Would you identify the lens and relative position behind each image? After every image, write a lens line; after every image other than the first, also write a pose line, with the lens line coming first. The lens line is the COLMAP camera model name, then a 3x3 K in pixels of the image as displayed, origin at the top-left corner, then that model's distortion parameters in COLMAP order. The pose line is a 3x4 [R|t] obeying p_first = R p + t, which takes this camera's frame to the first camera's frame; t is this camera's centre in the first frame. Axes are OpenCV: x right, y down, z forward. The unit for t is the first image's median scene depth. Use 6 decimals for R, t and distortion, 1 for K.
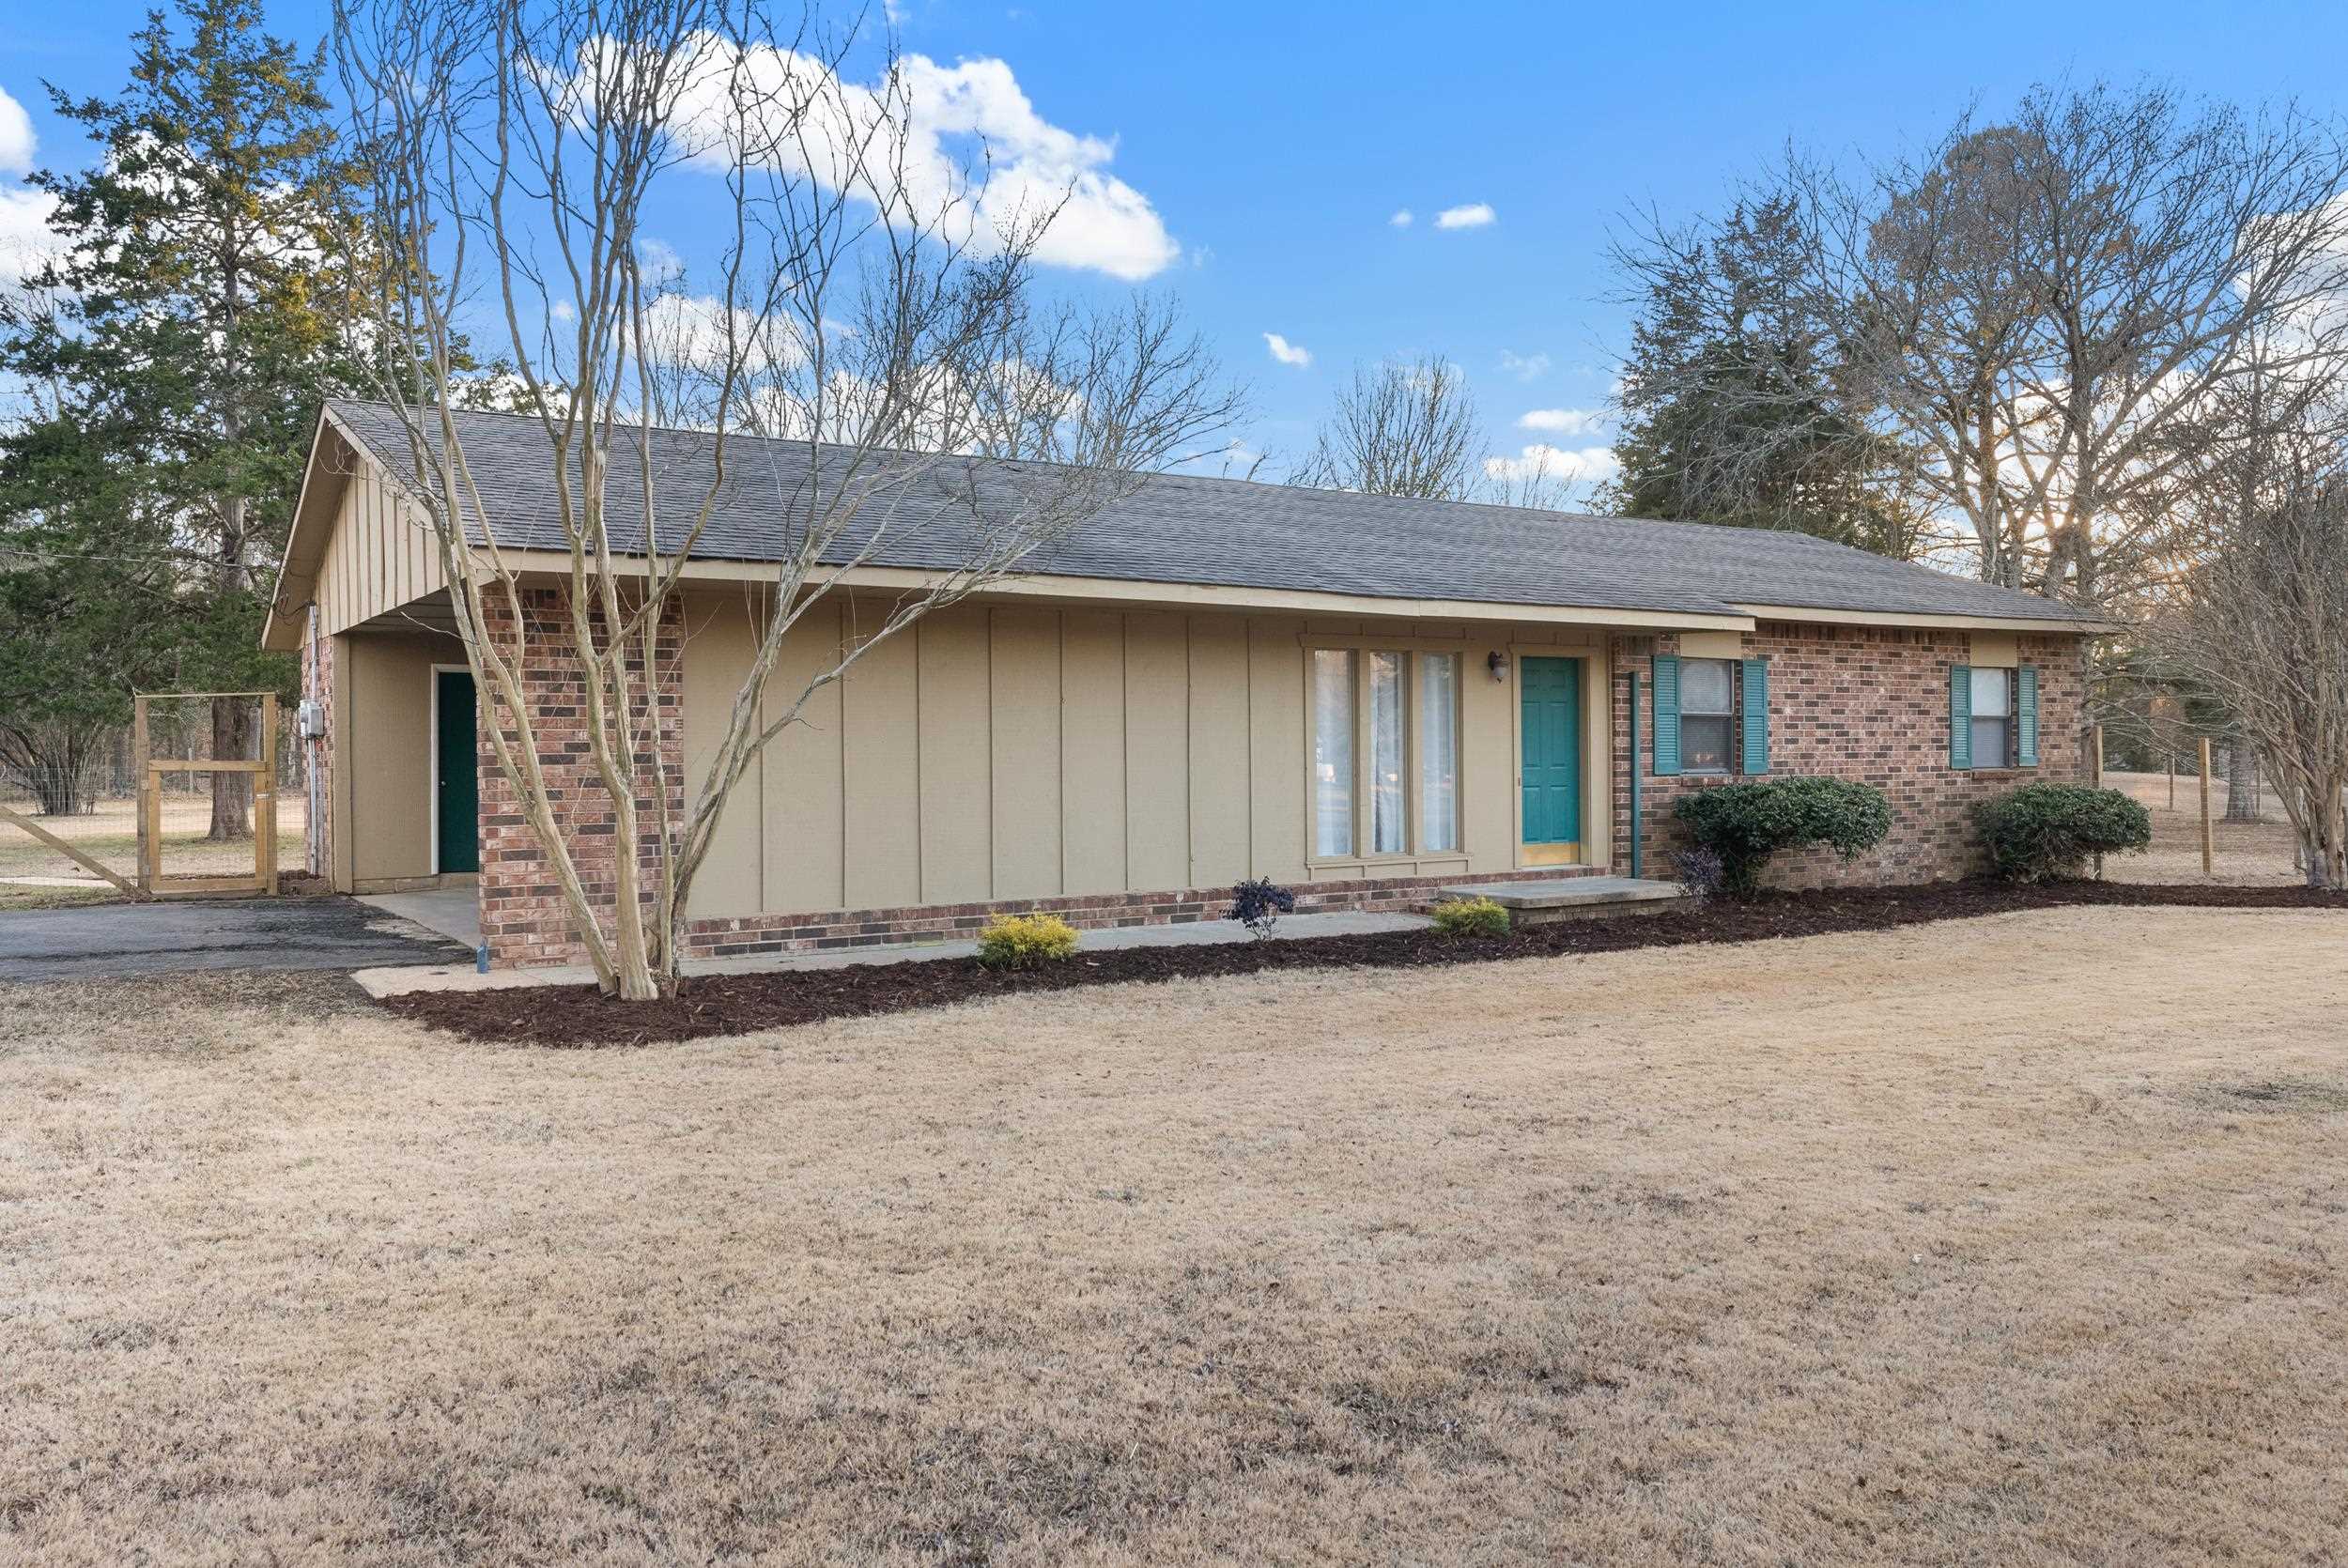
lens RADIAL K [[1837.8, 0, 1162.0], [0, 1837.8, 769.7], [0, 0, 1]] dist [-0.011384, -0.001422]
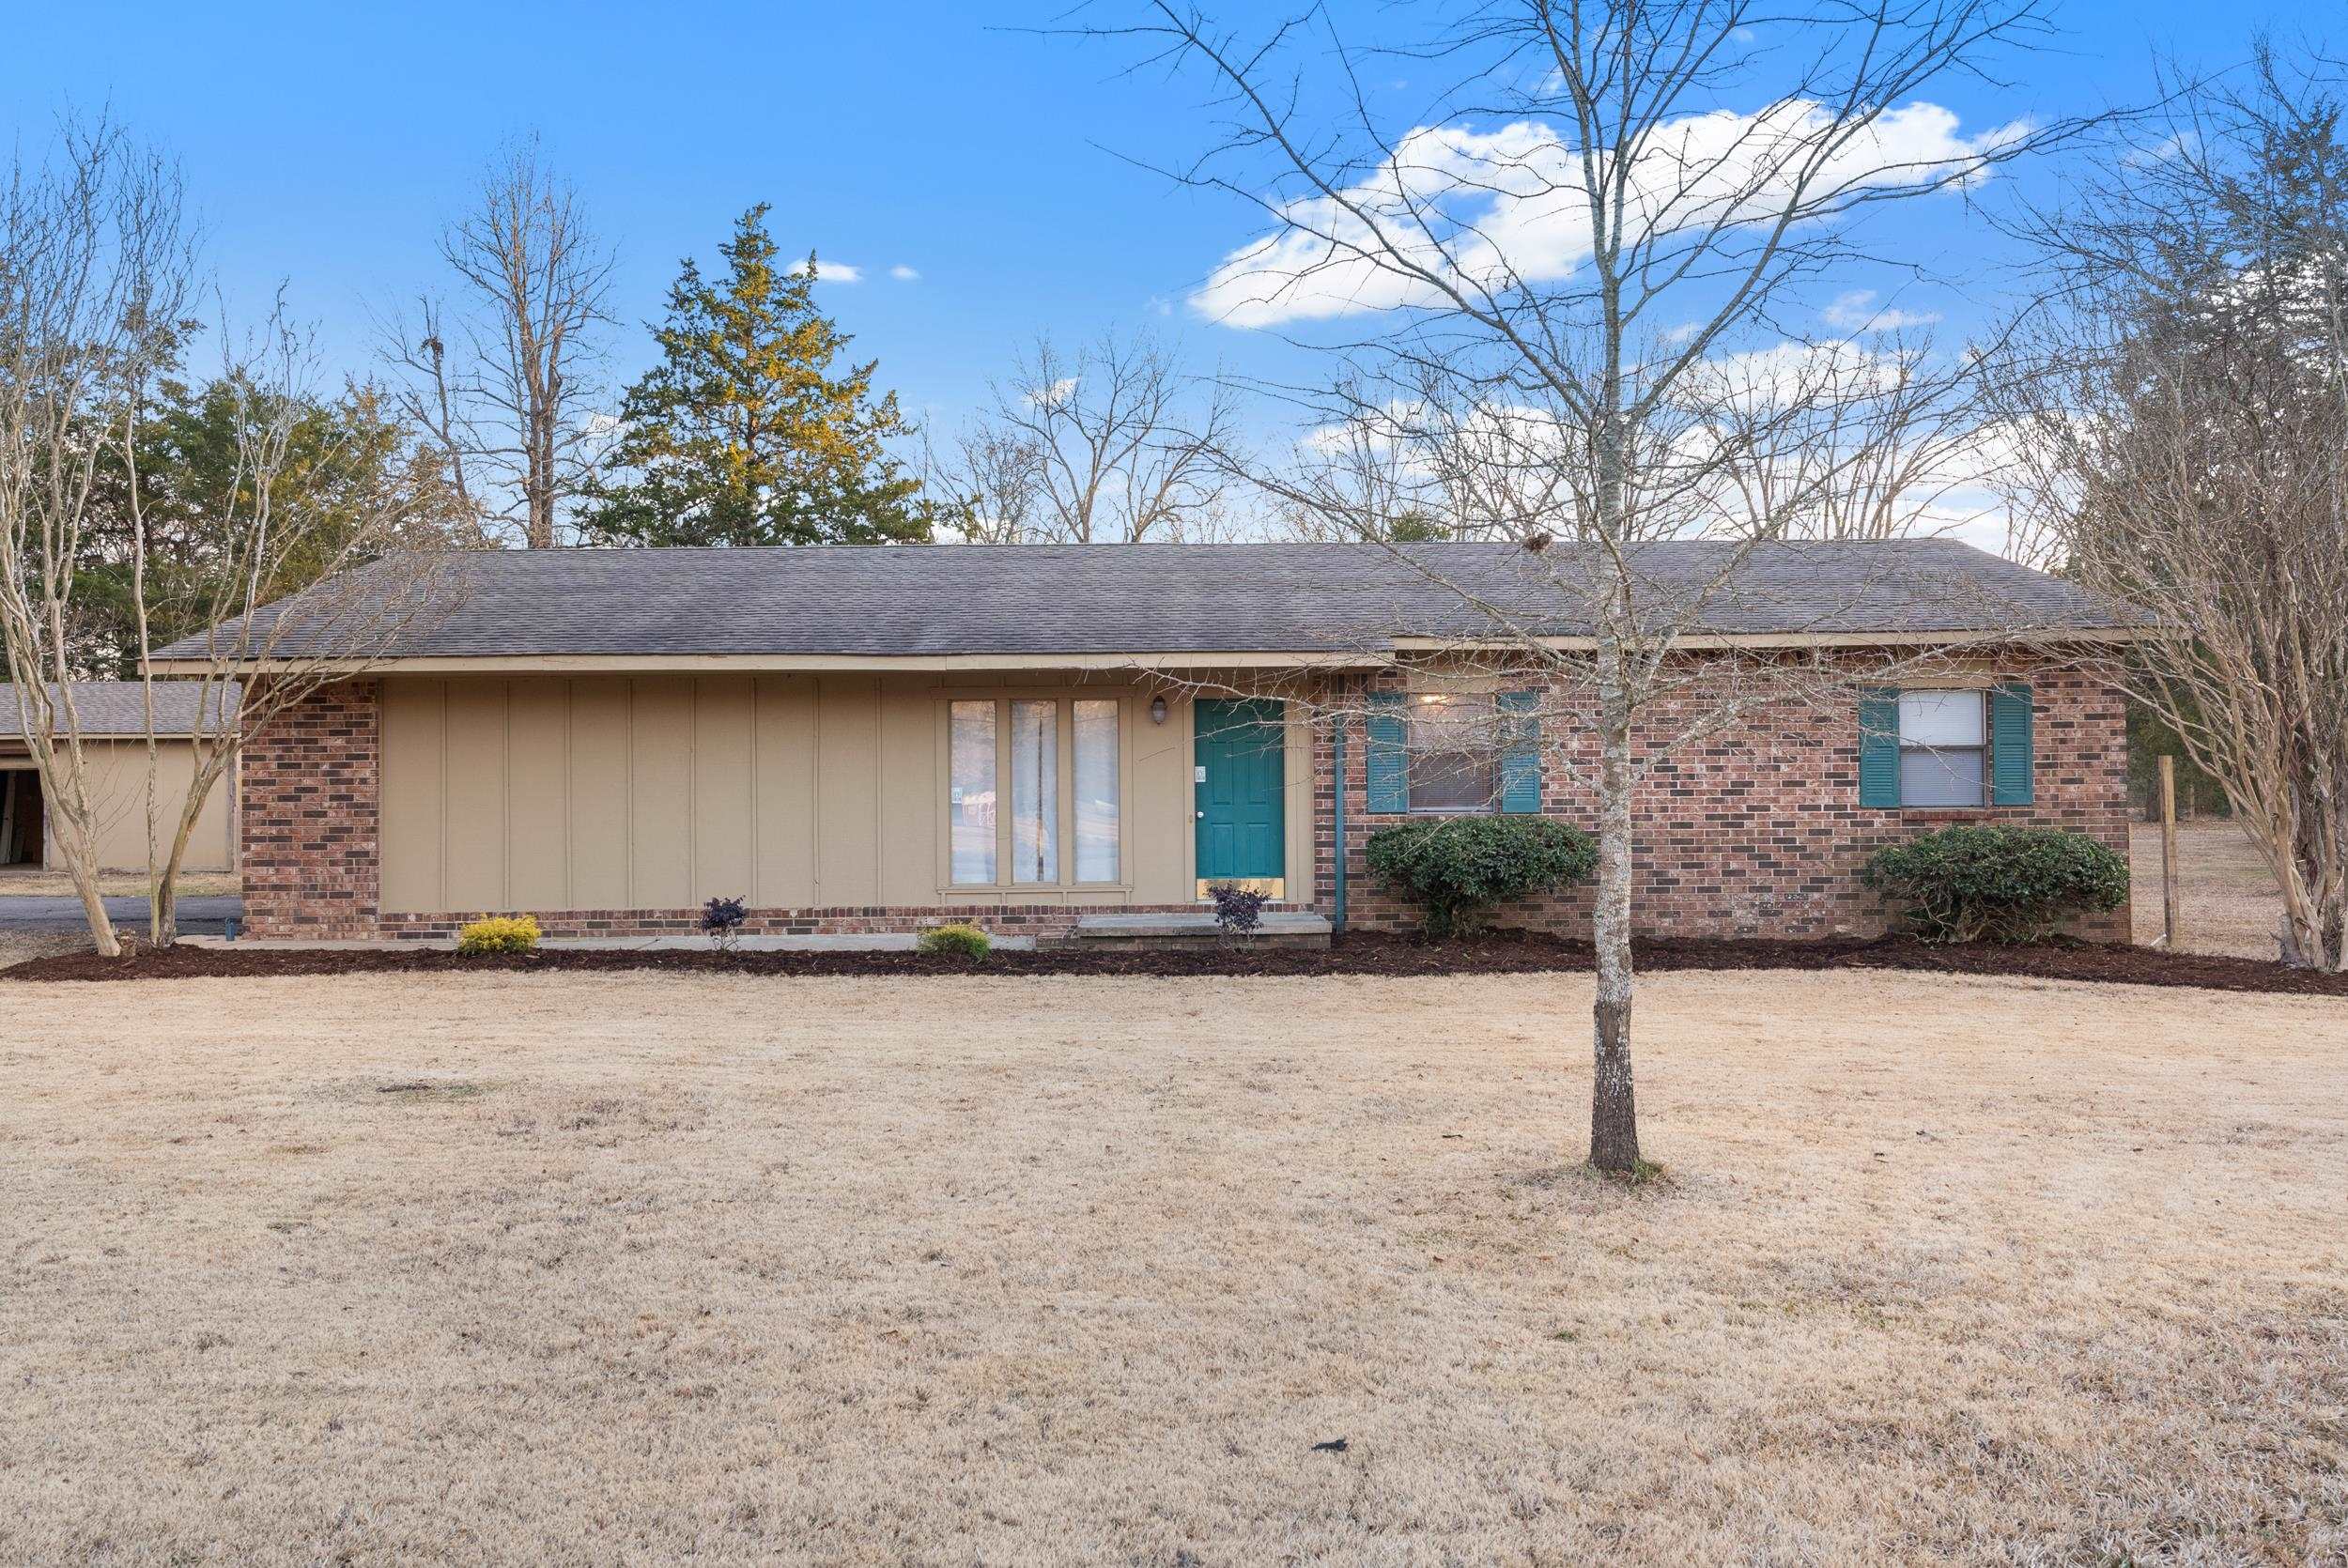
lens RADIAL K [[1705.2, 0, 1181.5], [0, 1705.2, 794.7], [0, 0, 1]] dist [-0.012719, 0.005398]
pose [[0.841747, -0.001222, -0.539870, 0.707766], [-0.002623, 0.999976, -0.006352, -0.000936], [0.539865, 0.006763, 0.841724, 0.176367]]
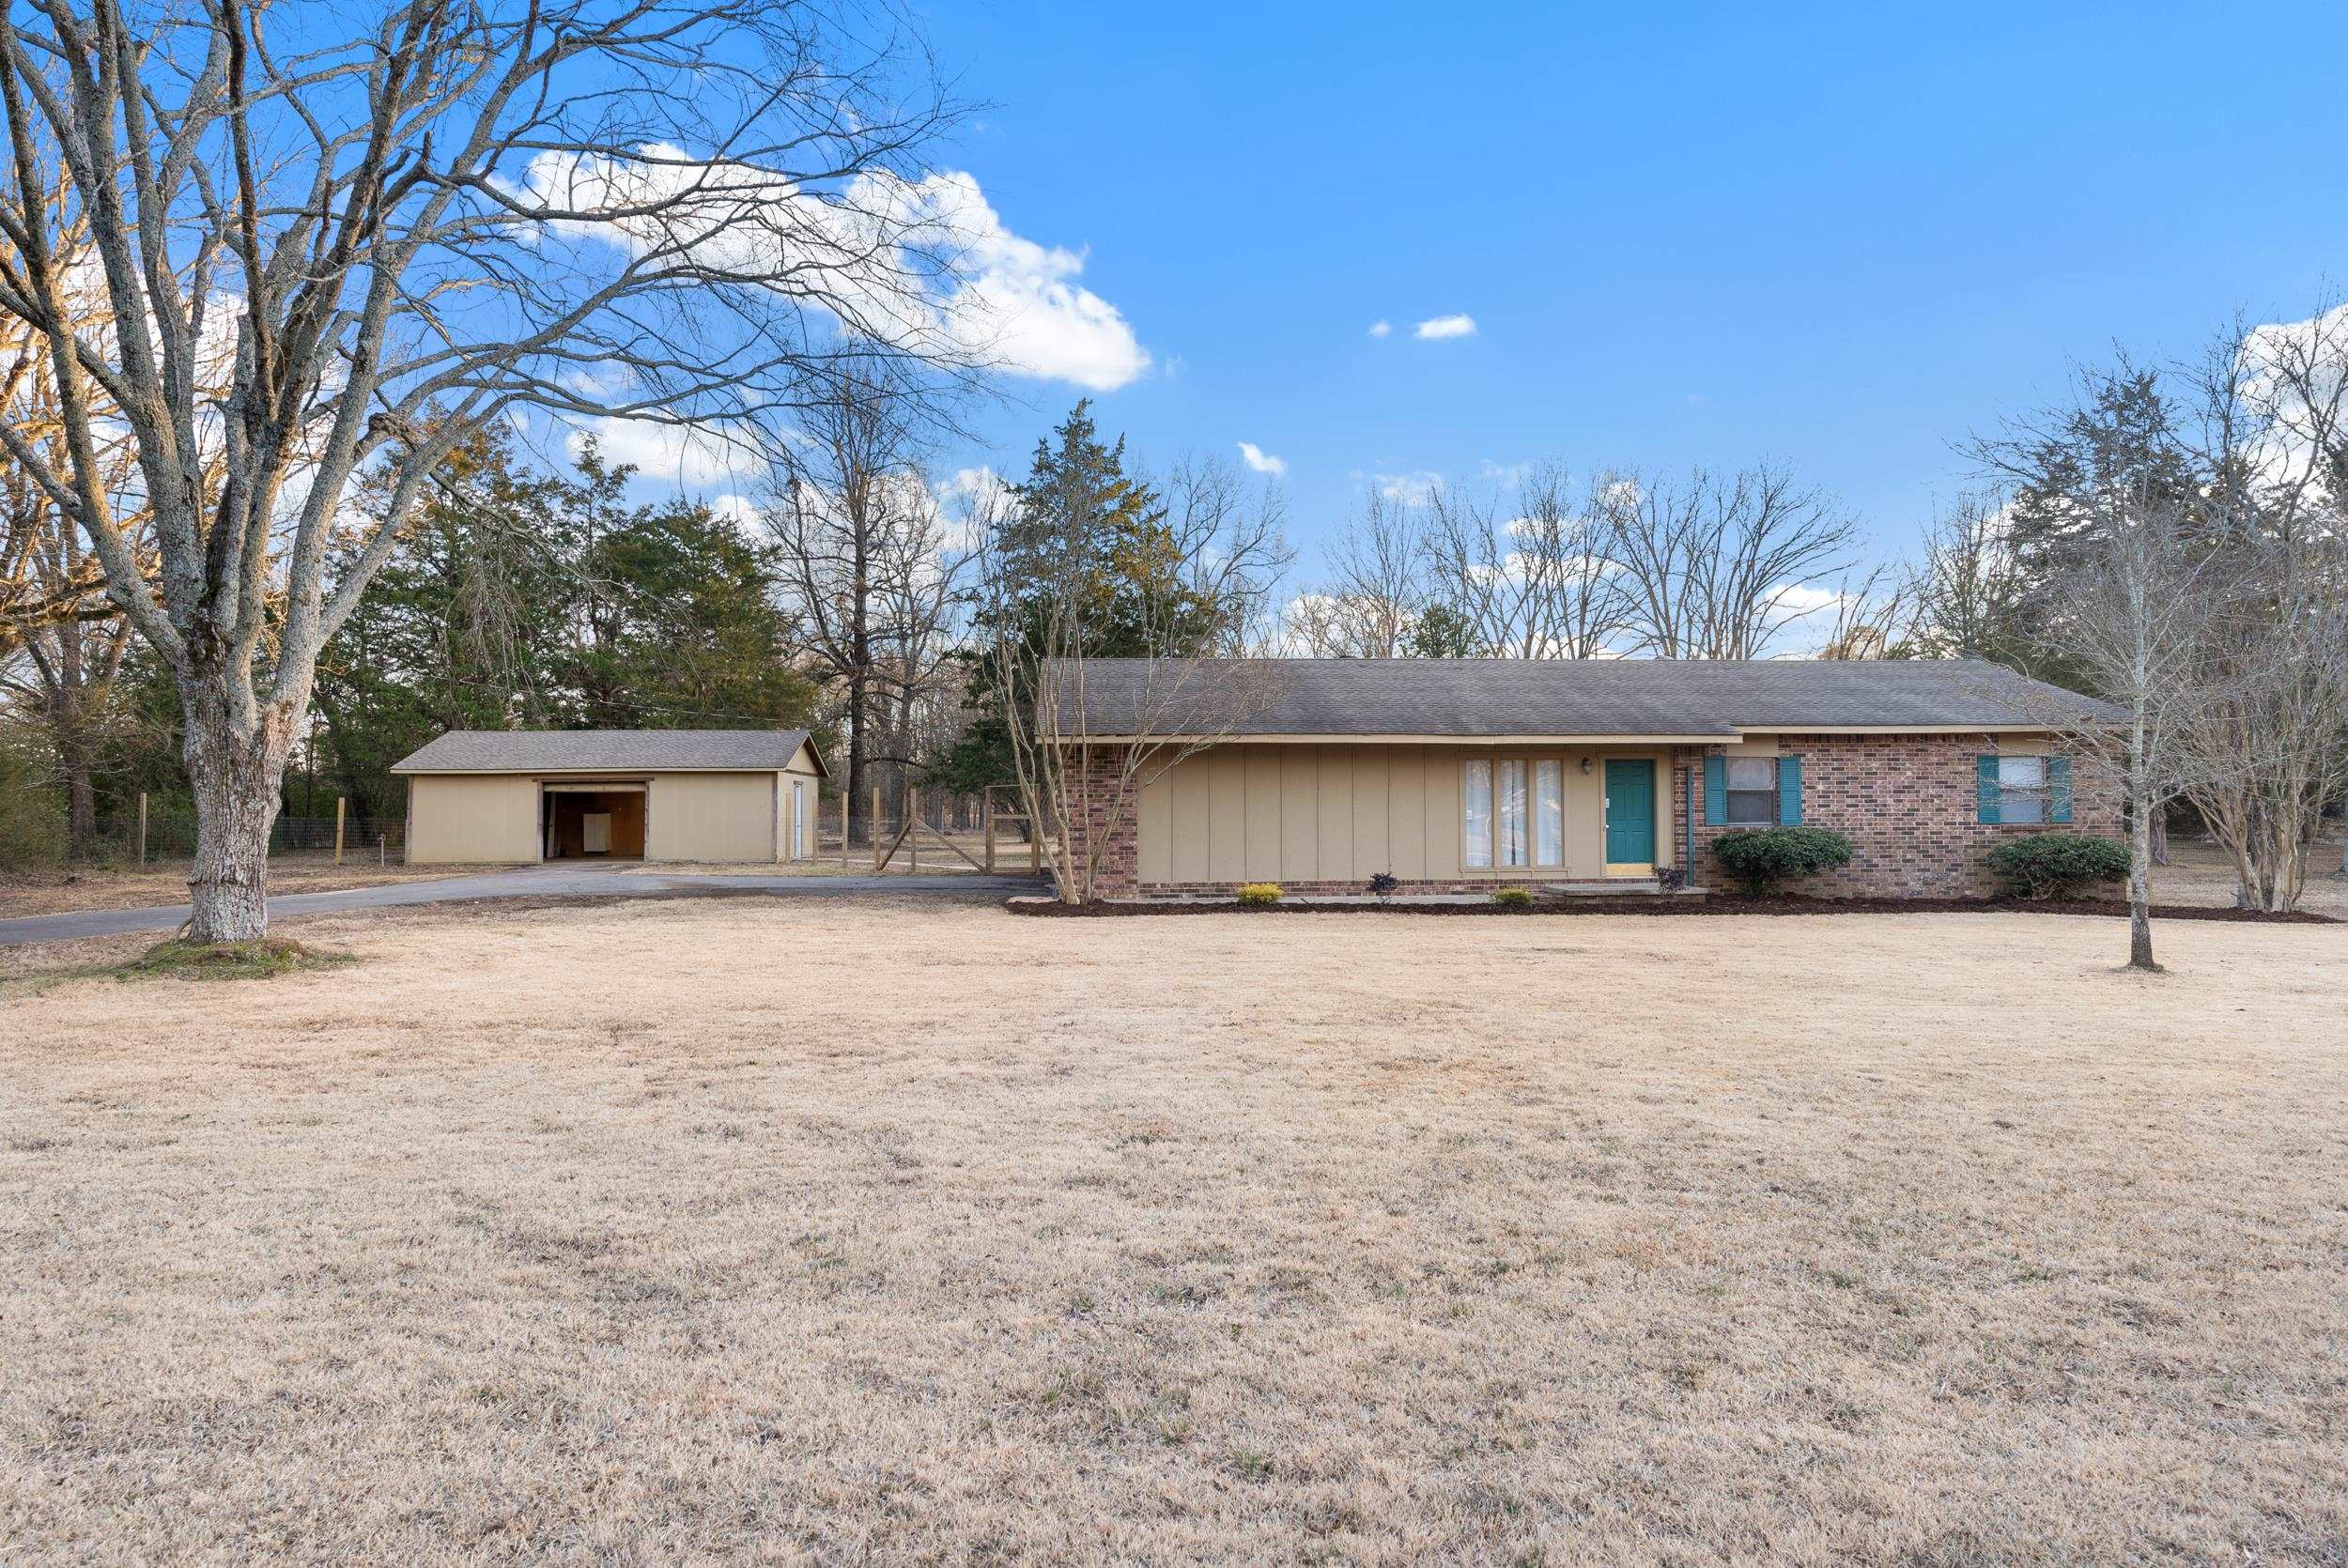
lens RADIAL K [[1414.4, 0, 1153.6], [0, 1414.4, 781.0], [0, 0, 1]] dist [-0.020700, 0.001804]
pose [[0.867308, -0.006424, -0.497731, 0.496188], [-0.006706, 0.999675, -0.024587, -0.003254], [0.497727, 0.024663, 0.866983, -0.420906]]
